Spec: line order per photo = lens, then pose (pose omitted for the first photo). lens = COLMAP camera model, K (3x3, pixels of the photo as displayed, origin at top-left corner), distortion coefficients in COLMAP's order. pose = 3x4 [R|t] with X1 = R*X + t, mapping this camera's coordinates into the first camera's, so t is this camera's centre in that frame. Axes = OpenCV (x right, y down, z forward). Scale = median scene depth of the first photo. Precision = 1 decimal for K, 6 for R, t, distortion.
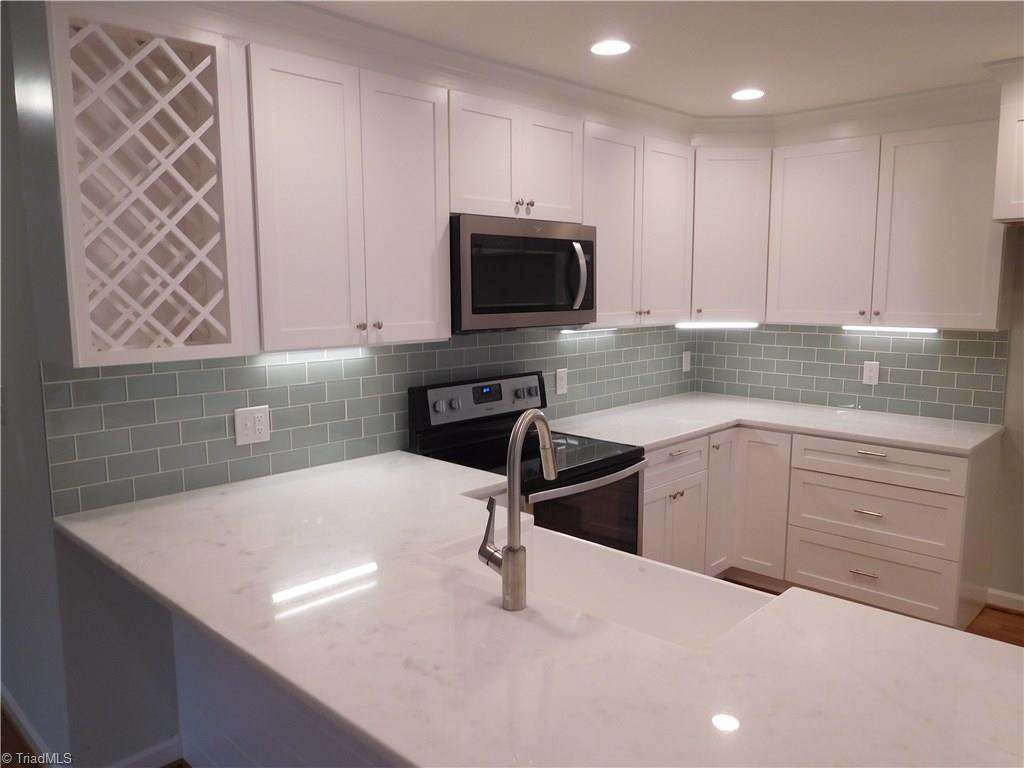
lens RADIAL K [[766.4, 0, 509.5], [0, 766.4, 391.5], [0, 0, 1]] dist [-0.023978, 0.015319]
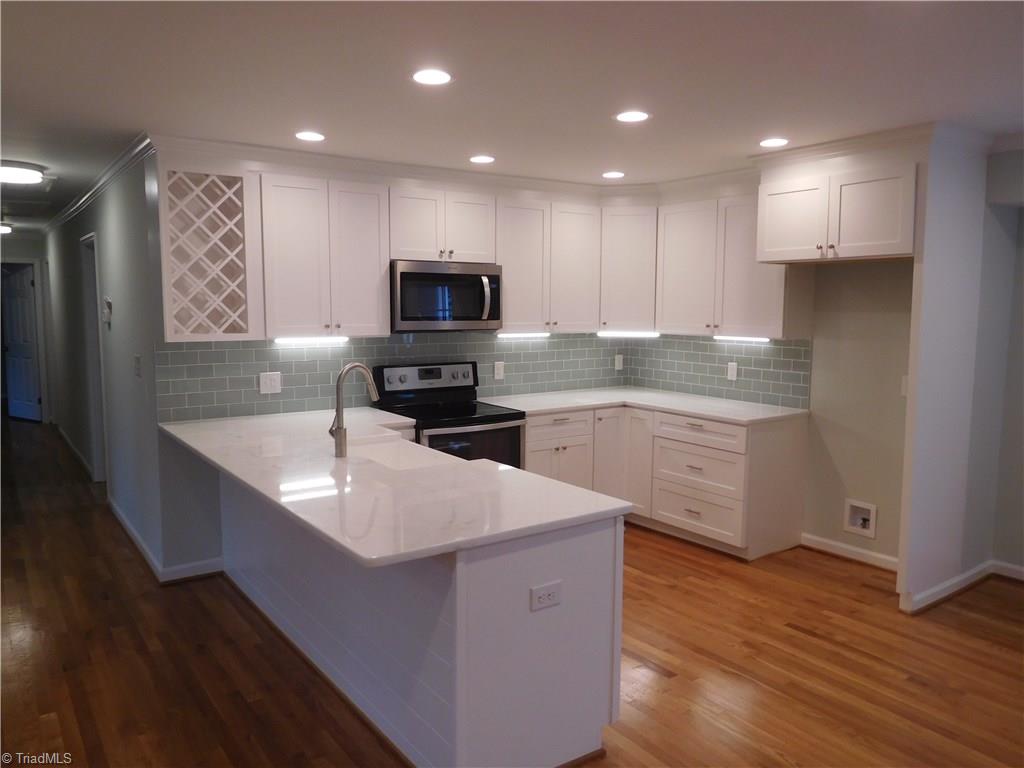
lens RADIAL K [[766.4, 0, 508.0], [0, 766.4, 397.8], [0, 0, 1]] dist [-0.023978, 0.015319]
pose [[0.981756, 0.033268, -0.187213, 0.443922], [-0.036020, 0.999287, -0.011320, 0.067024], [0.186703, 0.017857, 0.982254, -0.513361]]
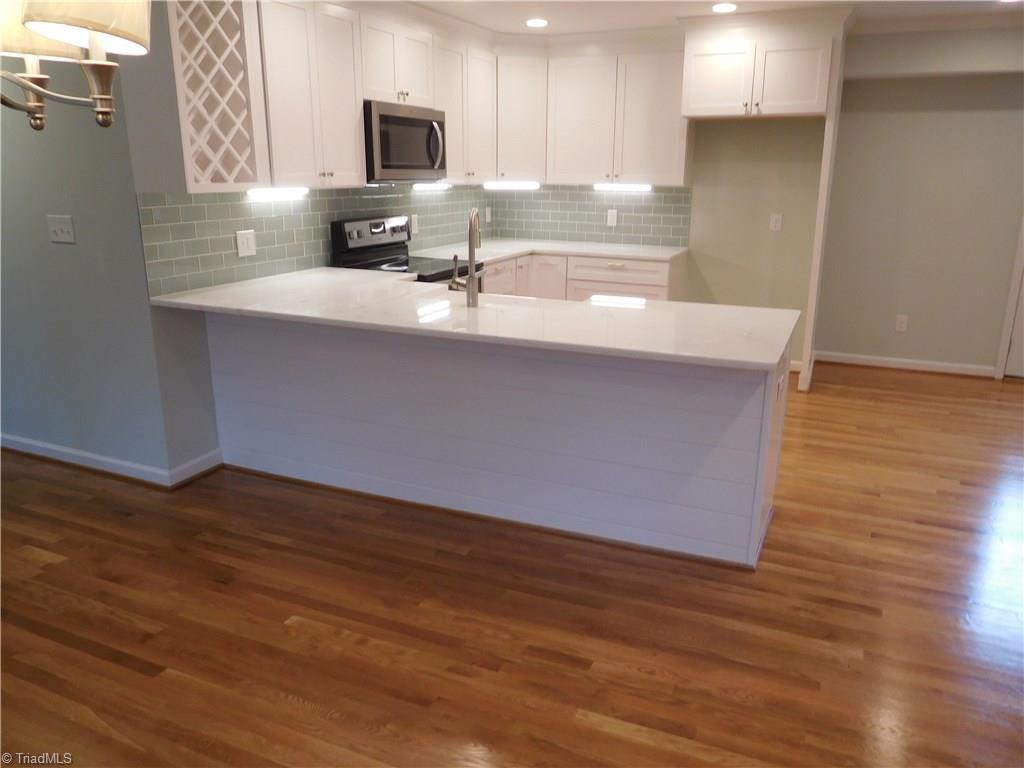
lens RADIAL K [[766.4, 0, 514.6], [0, 766.4, 393.3], [0, 0, 1]] dist [-0.023978, 0.015319]
pose [[0.941510, -0.083443, 0.326489, -0.303383], [0.034920, 0.987800, 0.151759, 0.107567], [-0.335170, -0.131482, 0.932938, -0.517476]]
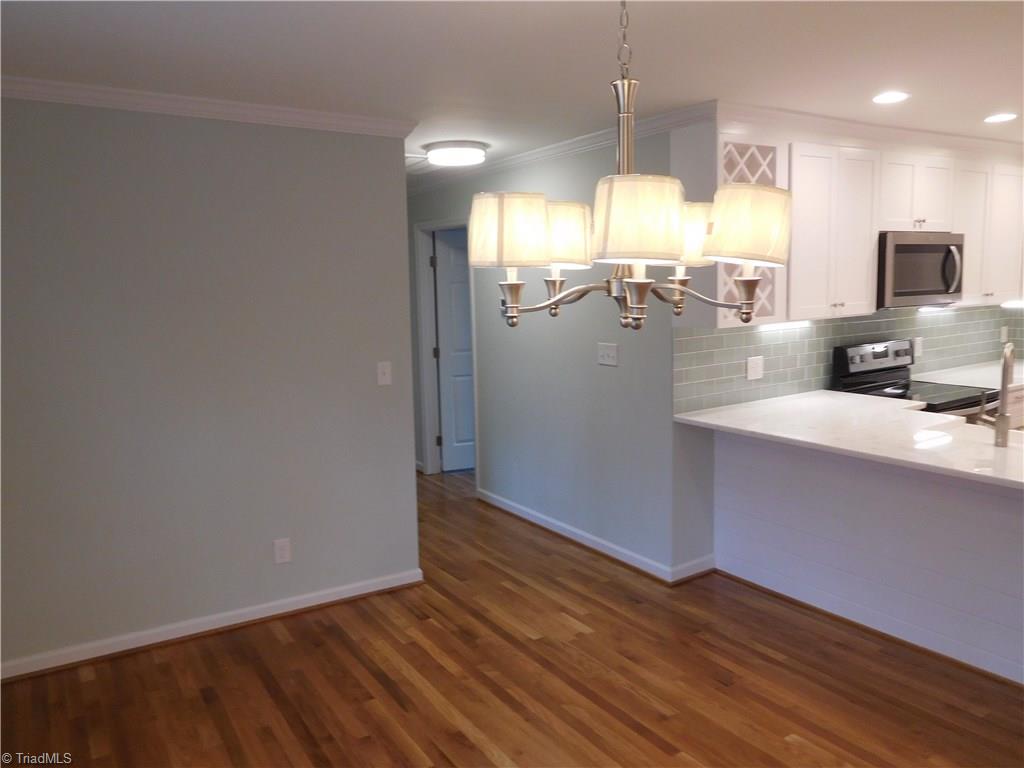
lens RADIAL K [[766.4, 0, 514.6], [0, 766.4, 396.4], [0, 0, 1]] dist [-0.023978, 0.015319]
pose [[0.972446, 0.006640, -0.233035, -0.388996], [-0.002942, 0.999864, 0.016212, 0.068247], [0.233111, -0.015080, 0.972333, -0.601390]]
